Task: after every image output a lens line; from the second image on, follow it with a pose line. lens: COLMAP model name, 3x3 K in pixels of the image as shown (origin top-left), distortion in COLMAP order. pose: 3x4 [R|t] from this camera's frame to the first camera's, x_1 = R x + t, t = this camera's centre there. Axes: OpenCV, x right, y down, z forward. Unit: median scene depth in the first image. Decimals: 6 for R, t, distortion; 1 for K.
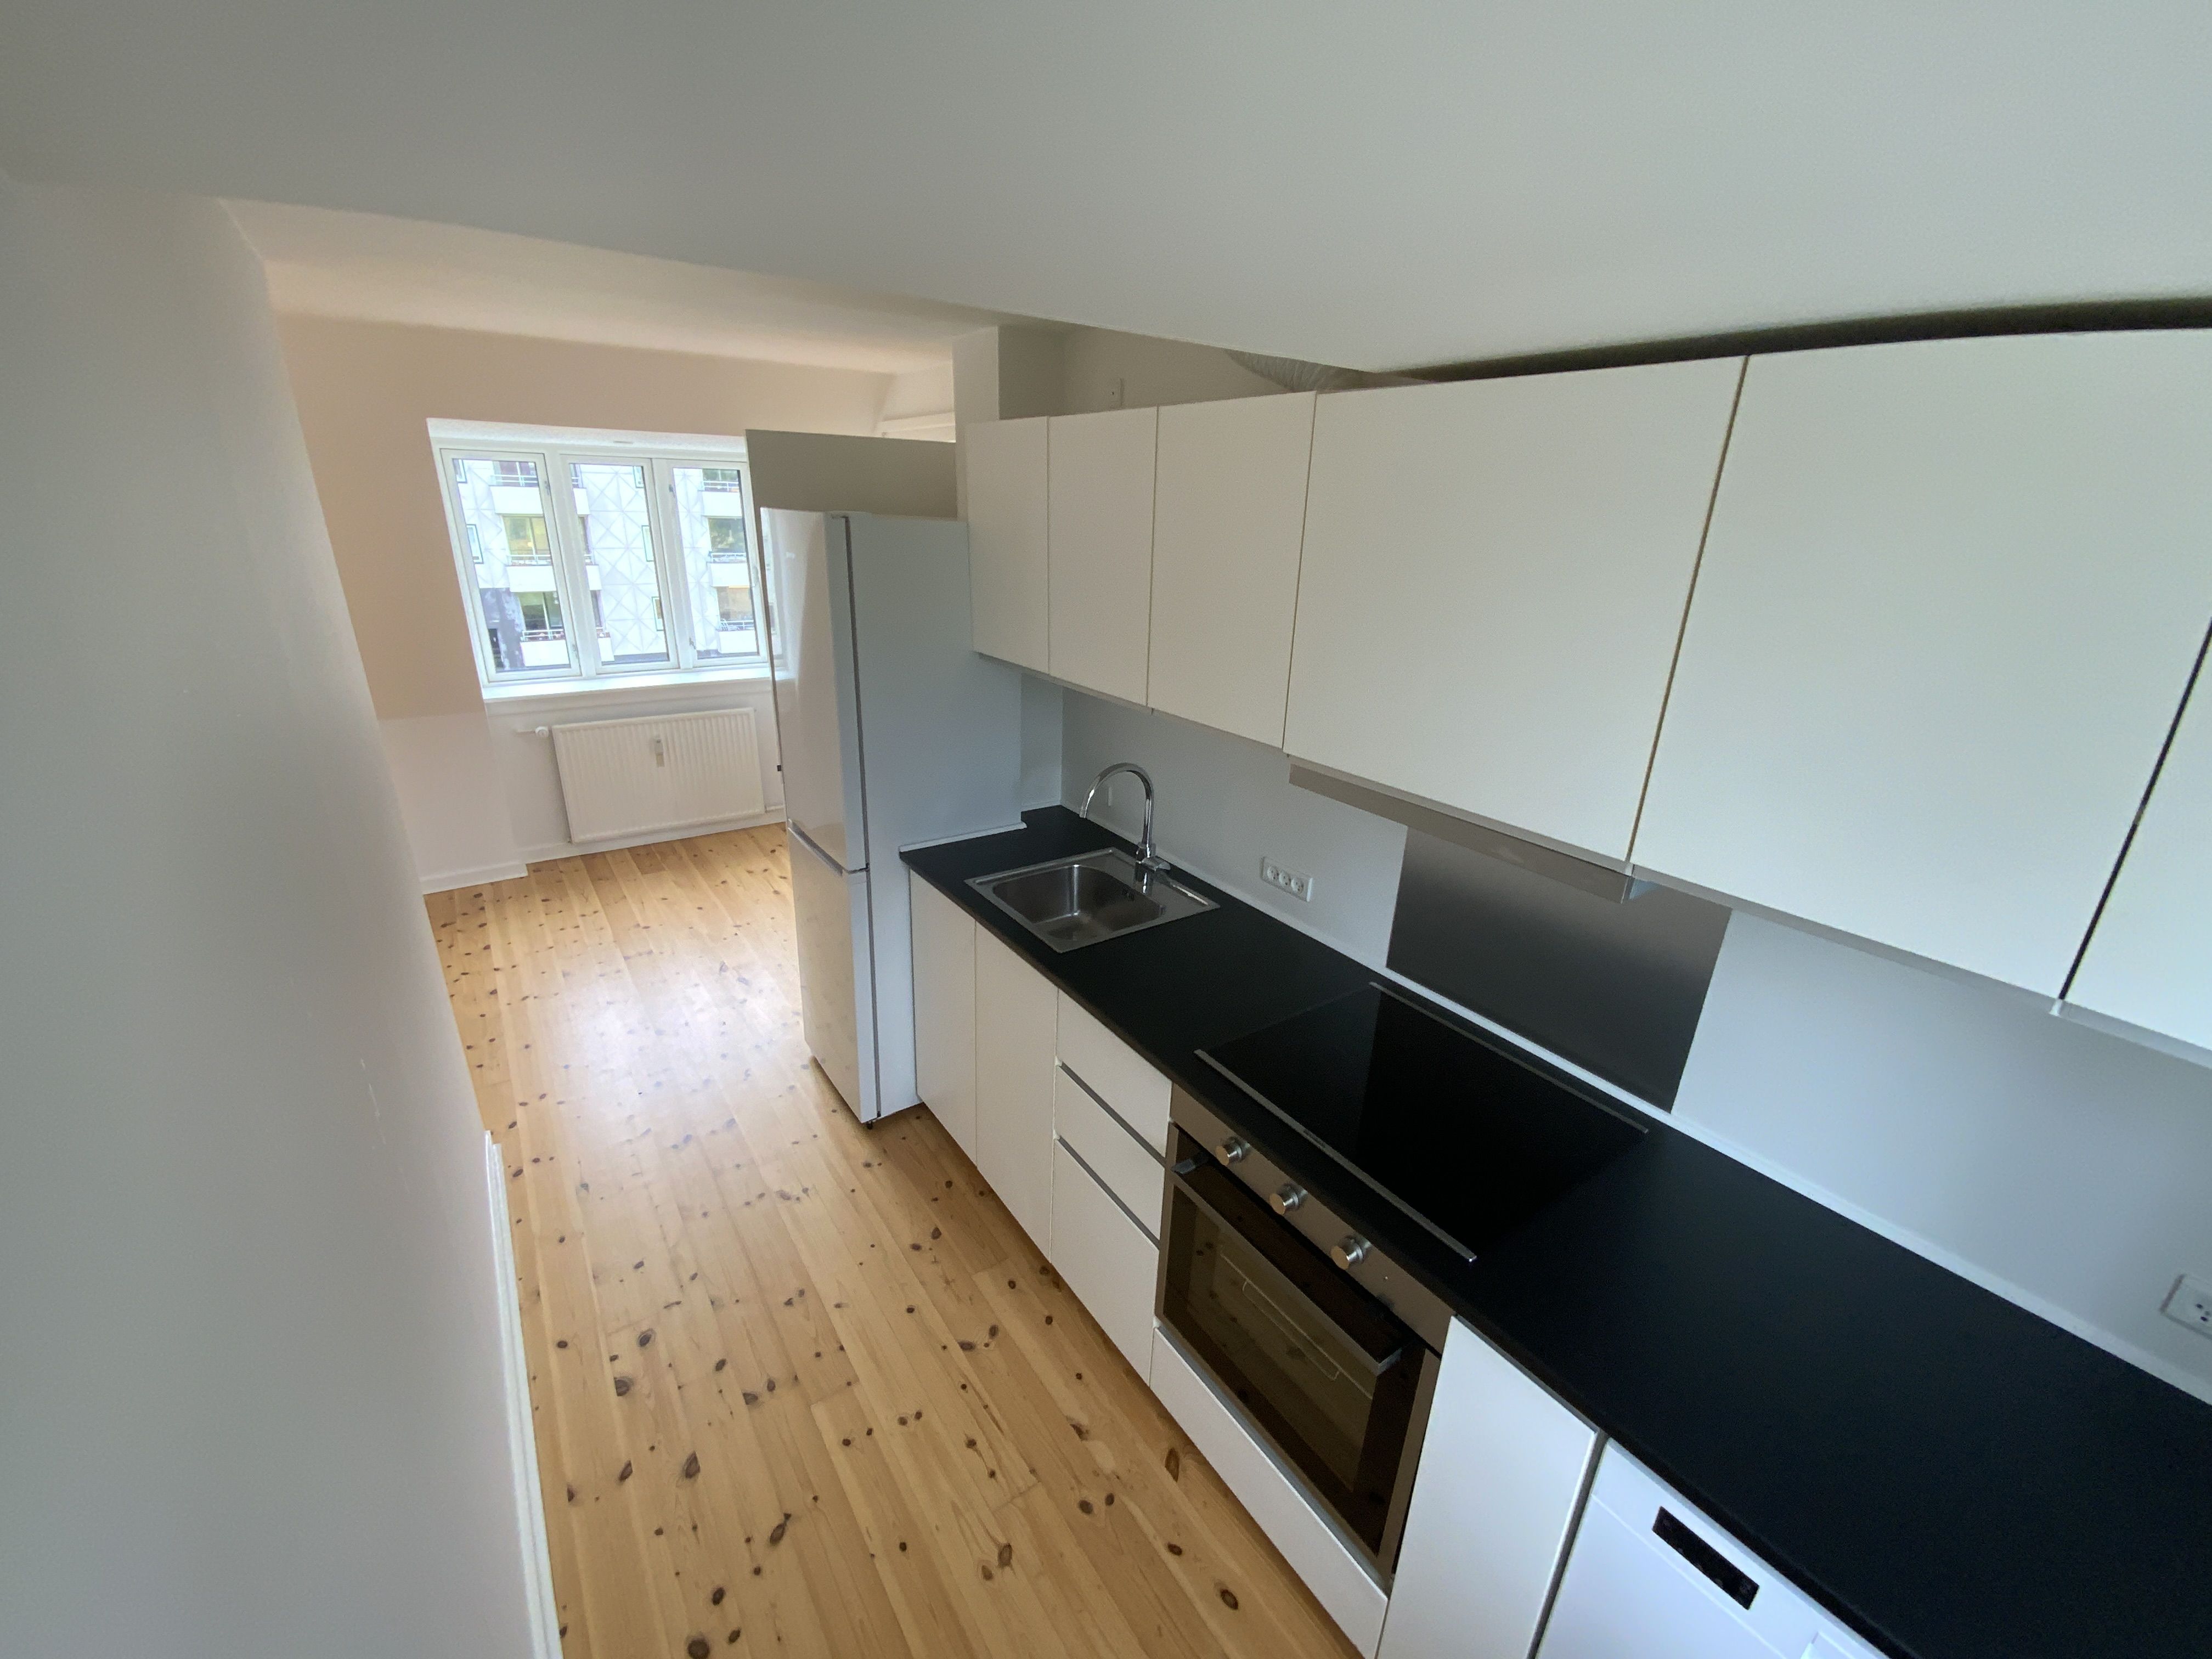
lens RADIAL K [[918.7, 0, 1103.2], [0, 918.7, 836.4], [0, 0, 1]] dist [0.001960, 0.000503]
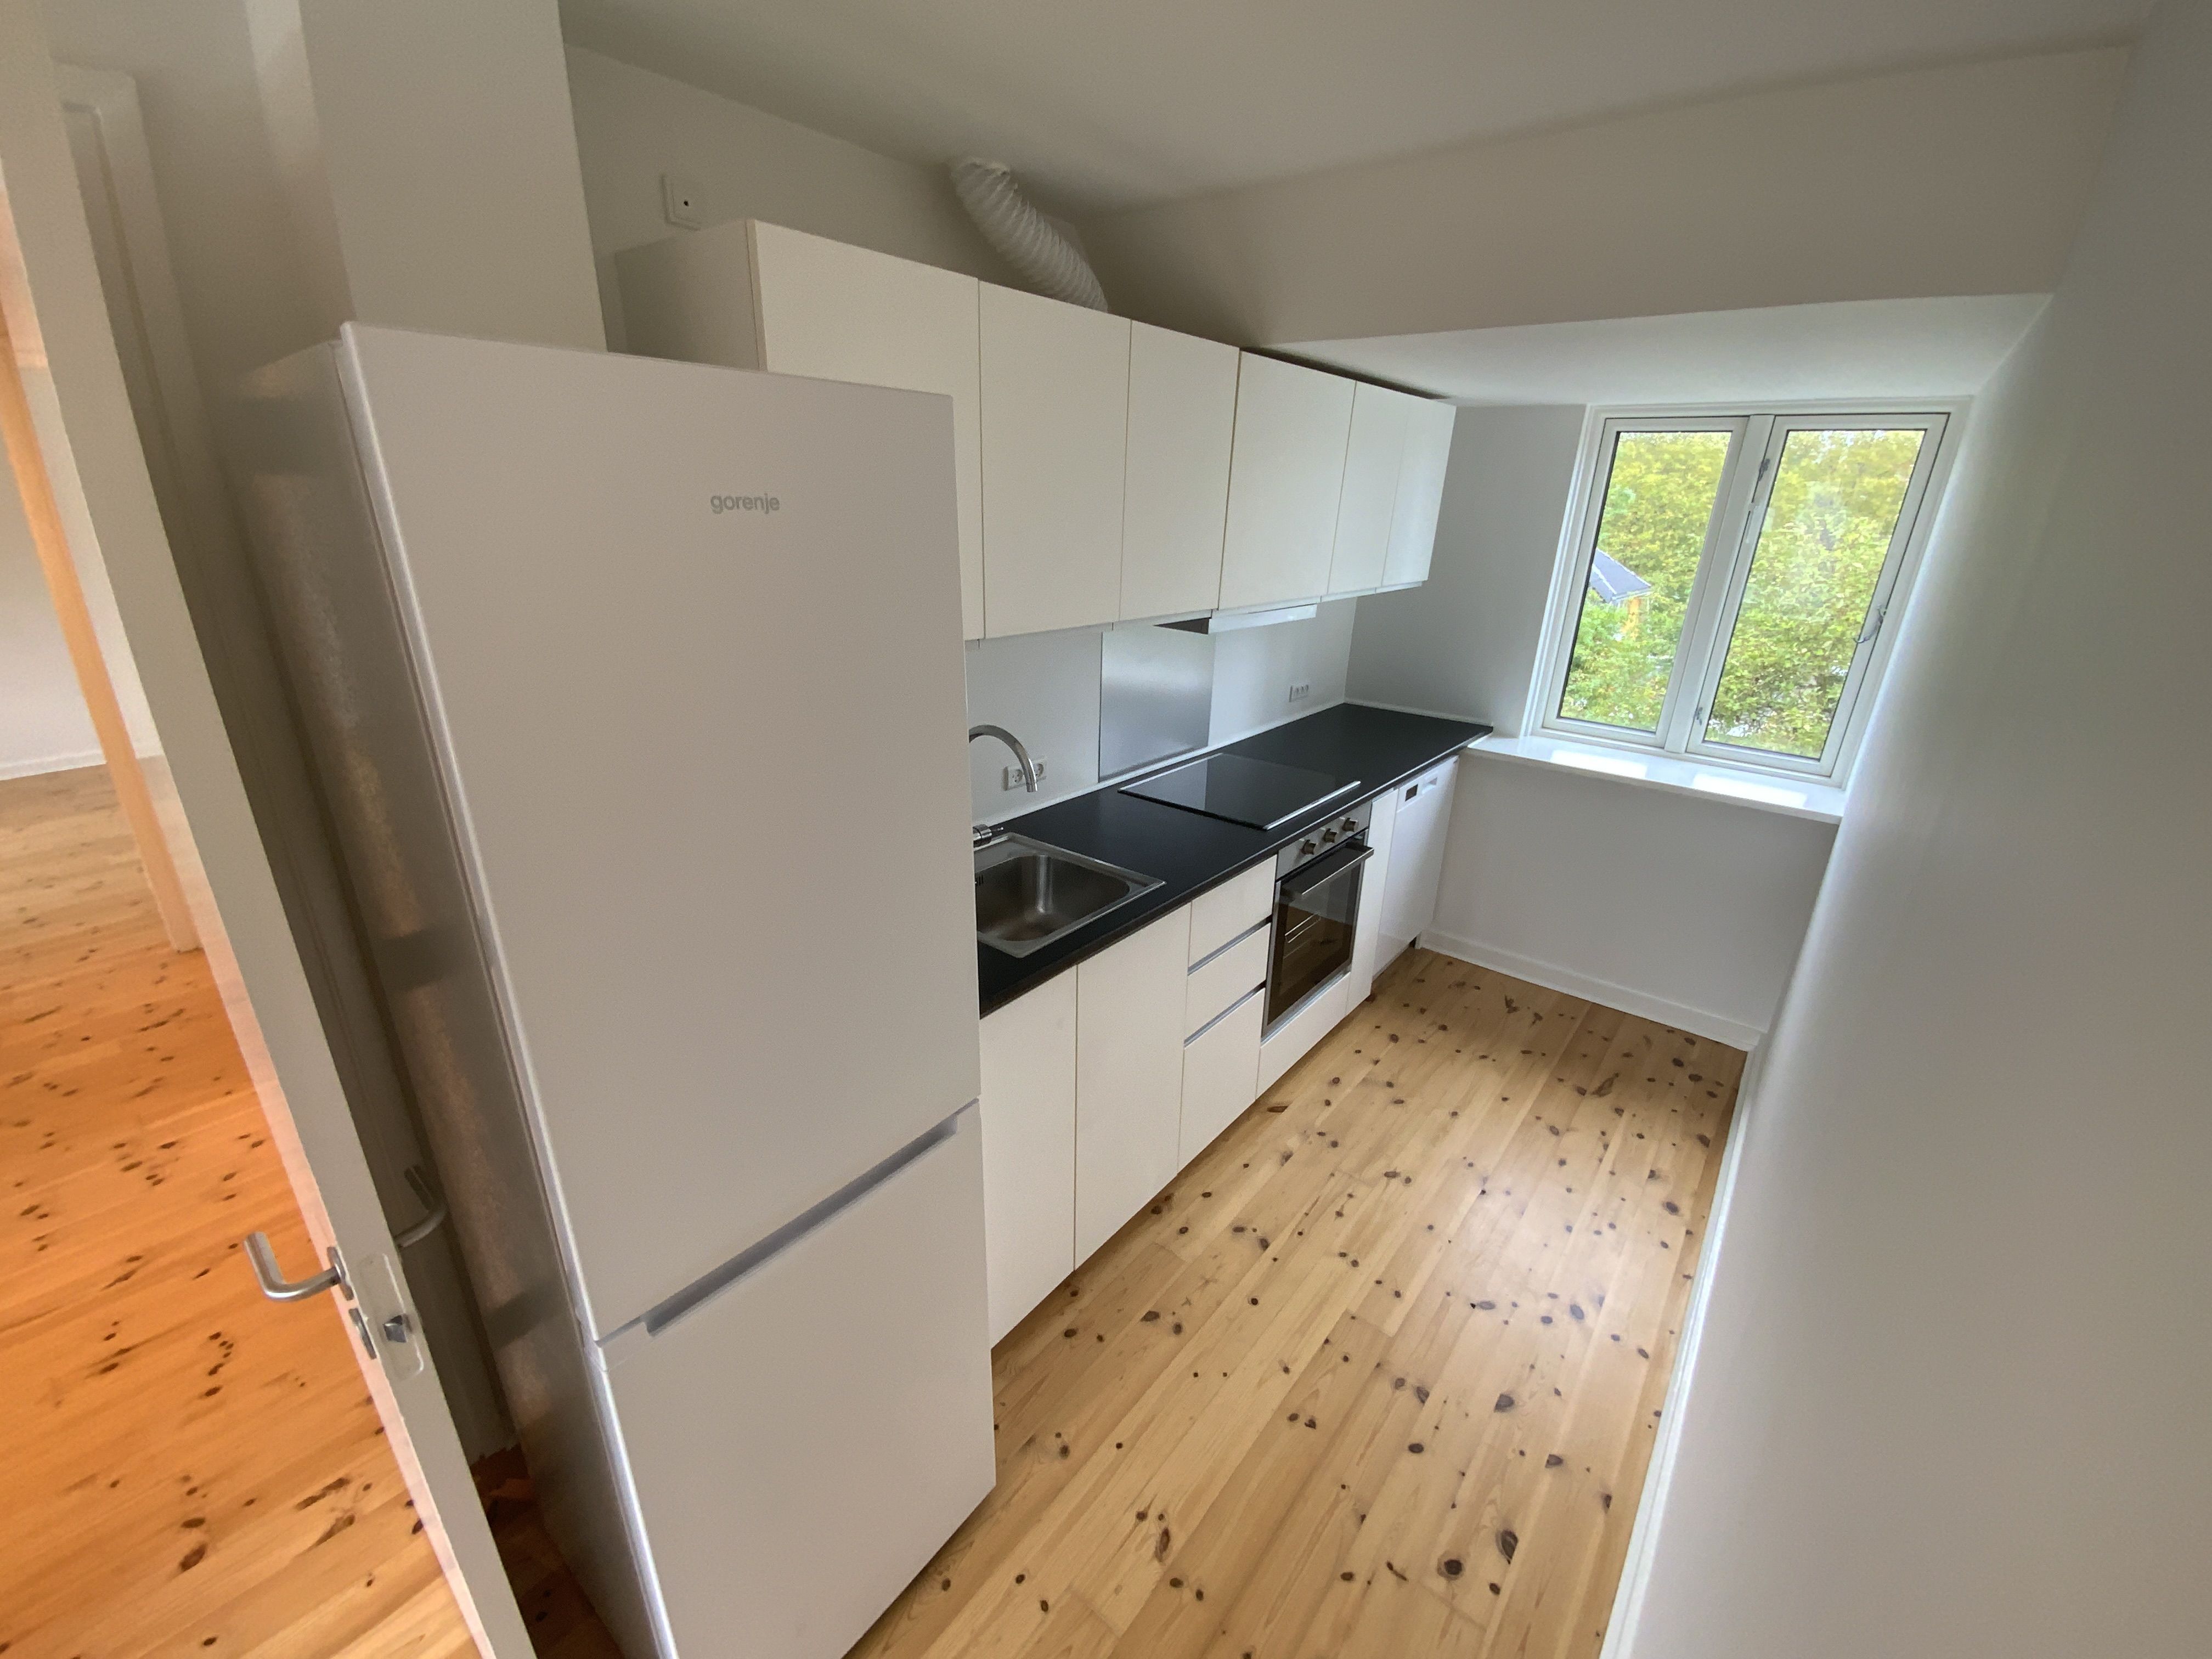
lens RADIAL K [[889.9, 0, 1117.7], [0, 889.9, 816.0], [0, 0, 1]] dist [-0.001066, 0.000181]
pose [[-0.277363, -0.362840, 0.889616, -0.852551], [0.305201, 0.844710, 0.439679, -0.373019], [-0.911001, 0.393463, -0.123552, 1.108048]]
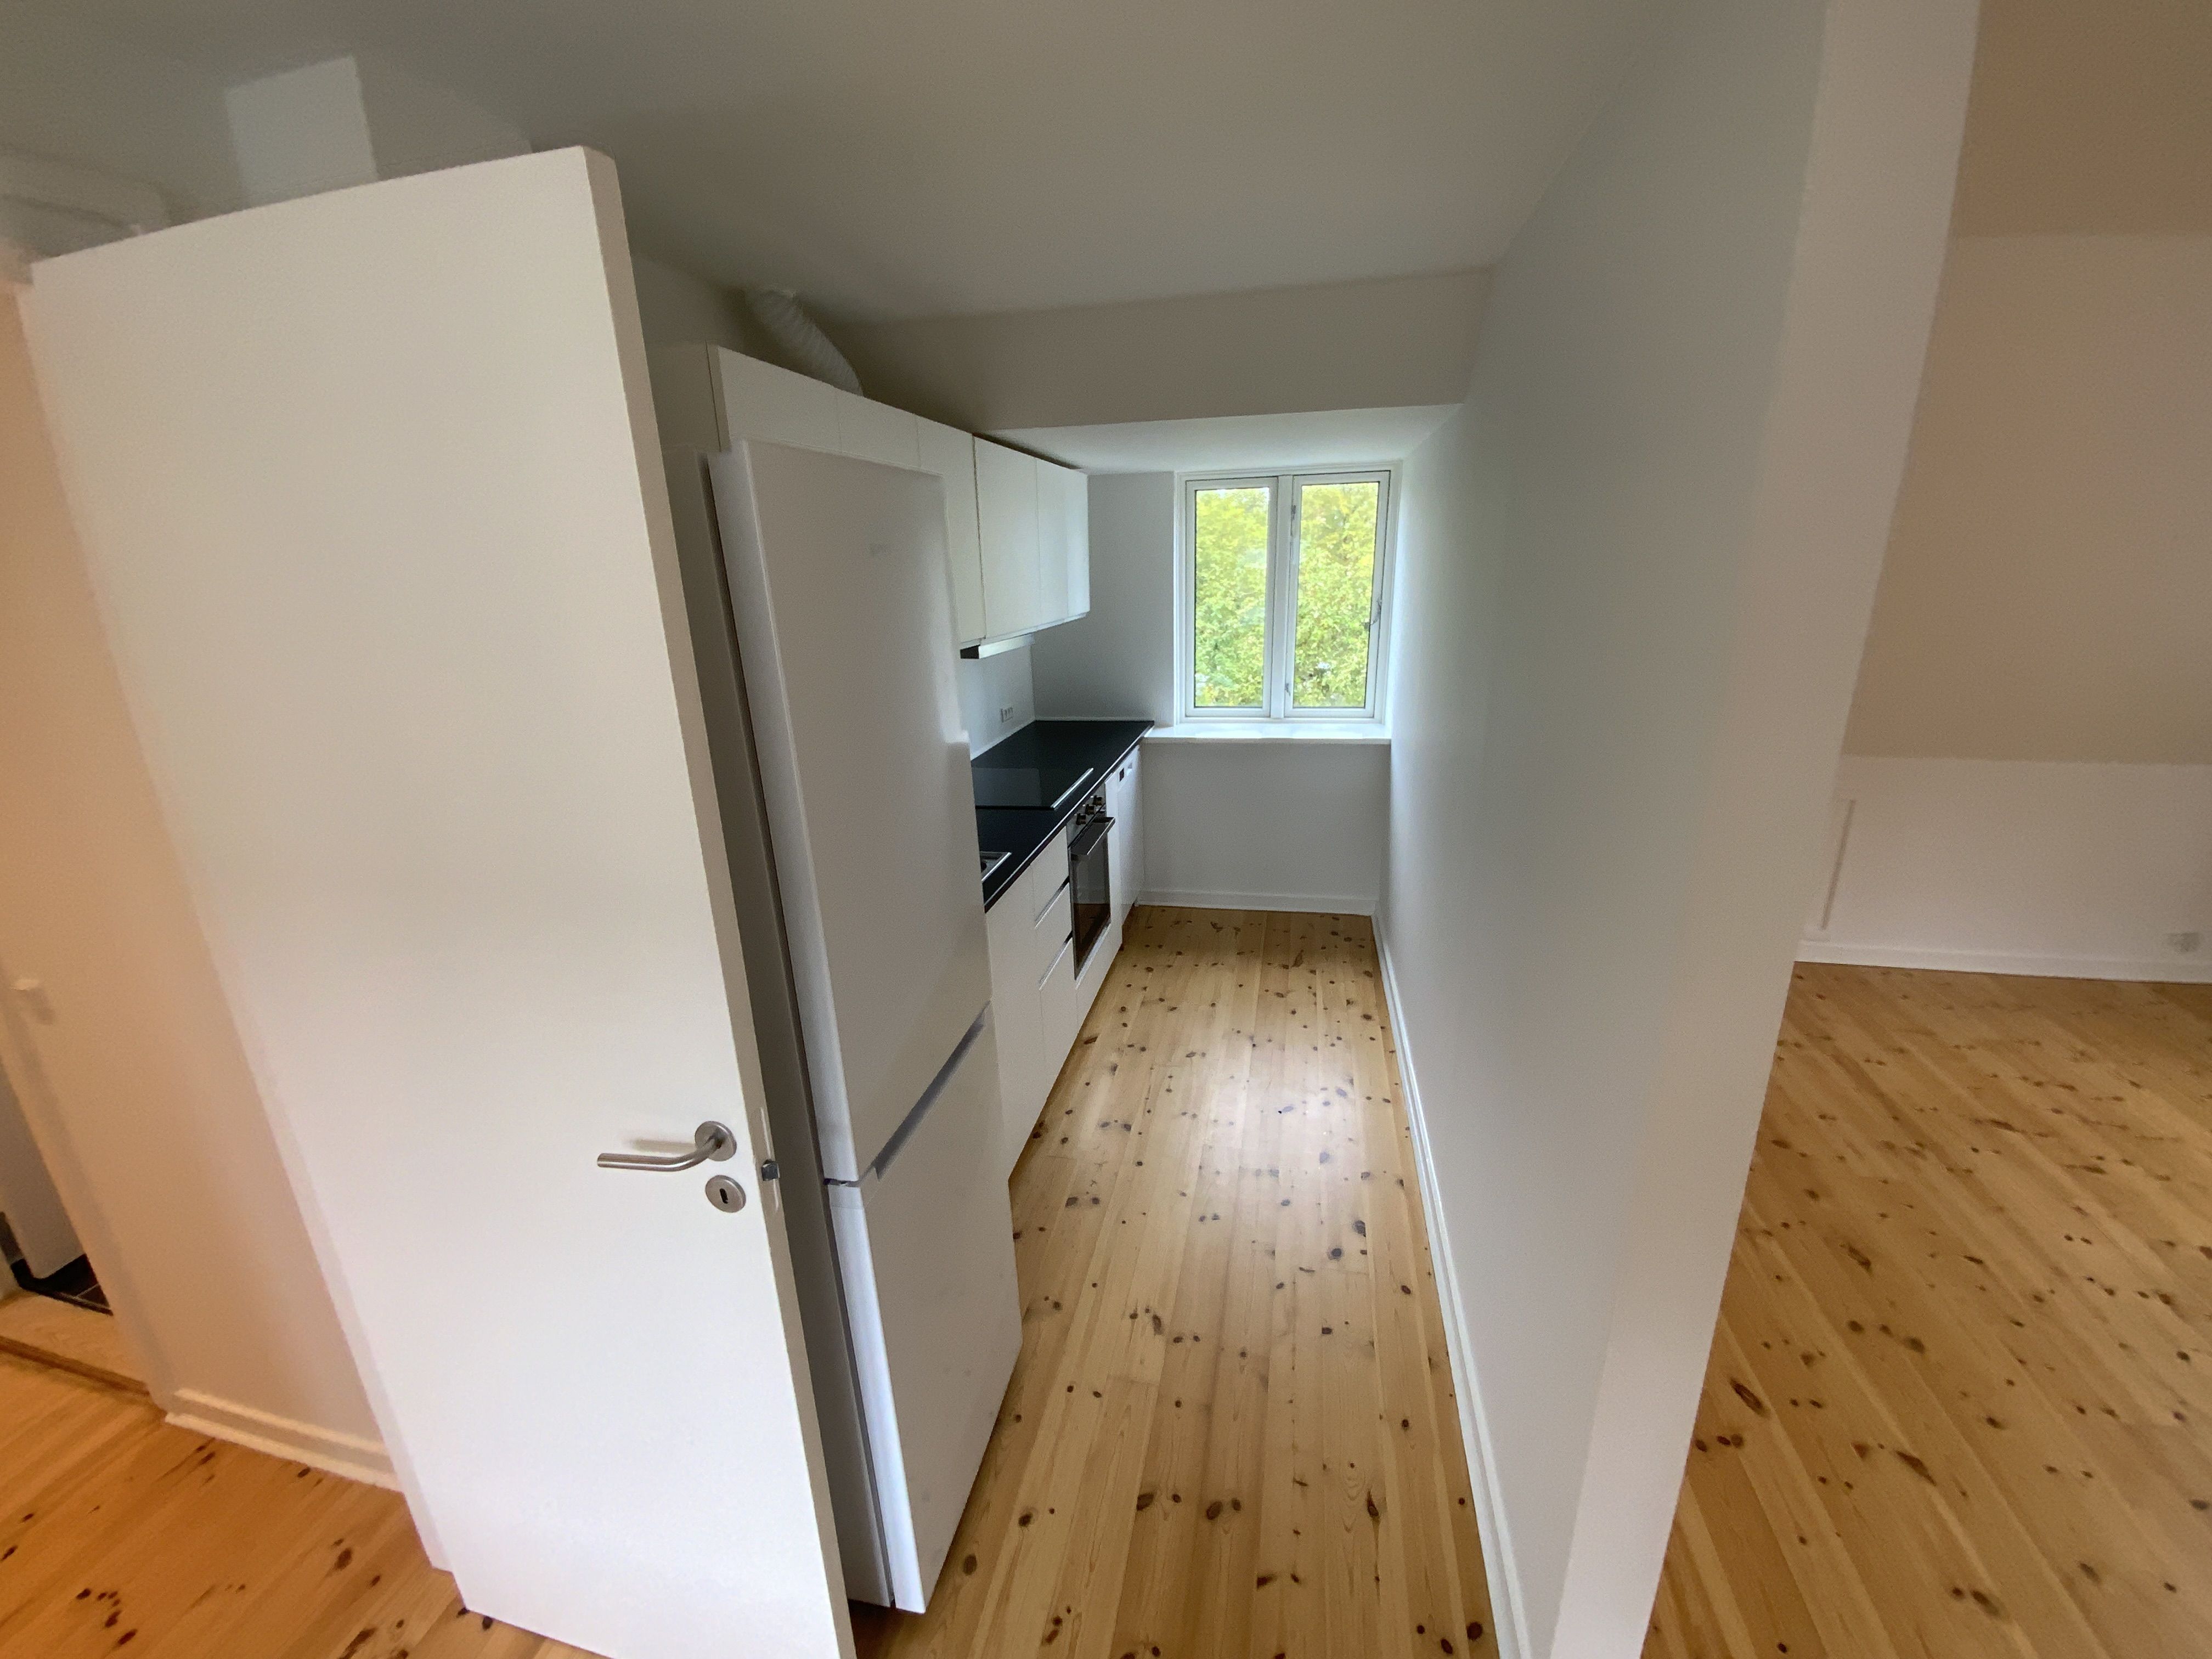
lens RADIAL K [[872.9, 0, 1098.1], [0, 872.9, 822.0], [0, 0, 1]] dist [0.029687, -0.021632]
pose [[-0.673848, -0.216901, 0.706316, -0.939169], [0.277140, 0.811951, 0.513740, -0.478074], [-0.684925, 0.541931, -0.487020, 1.435006]]
